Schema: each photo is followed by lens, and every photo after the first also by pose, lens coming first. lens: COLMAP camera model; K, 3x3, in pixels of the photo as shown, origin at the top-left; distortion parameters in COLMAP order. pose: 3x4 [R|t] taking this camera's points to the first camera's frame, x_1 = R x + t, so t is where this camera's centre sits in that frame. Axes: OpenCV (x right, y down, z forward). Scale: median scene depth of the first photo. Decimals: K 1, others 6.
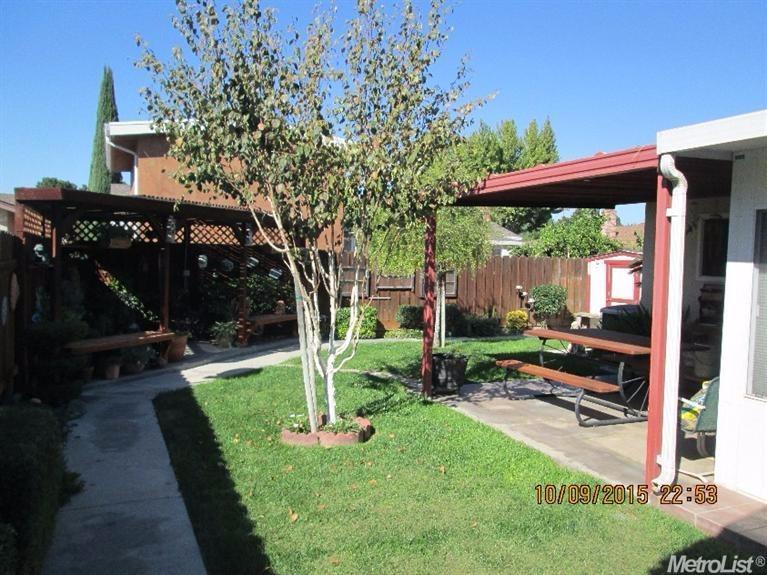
lens RADIAL K [[669.5, 0, 380.2], [0, 669.5, 277.5], [0, 0, 1]] dist [-0.008645, 0.005411]
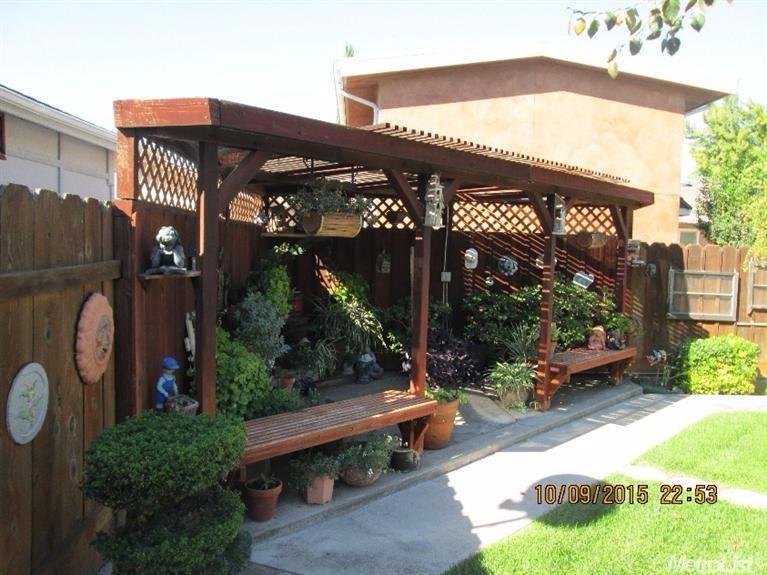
lens RADIAL K [[669.5, 0, 380.2], [0, 669.5, 277.5], [0, 0, 1]] dist [-0.008645, 0.005411]
pose [[0.941153, 0.021294, -0.337310, -0.137559], [-0.017325, 0.999741, 0.014772, -0.015271], [0.337537, -0.008059, 0.941278, 0.388515]]
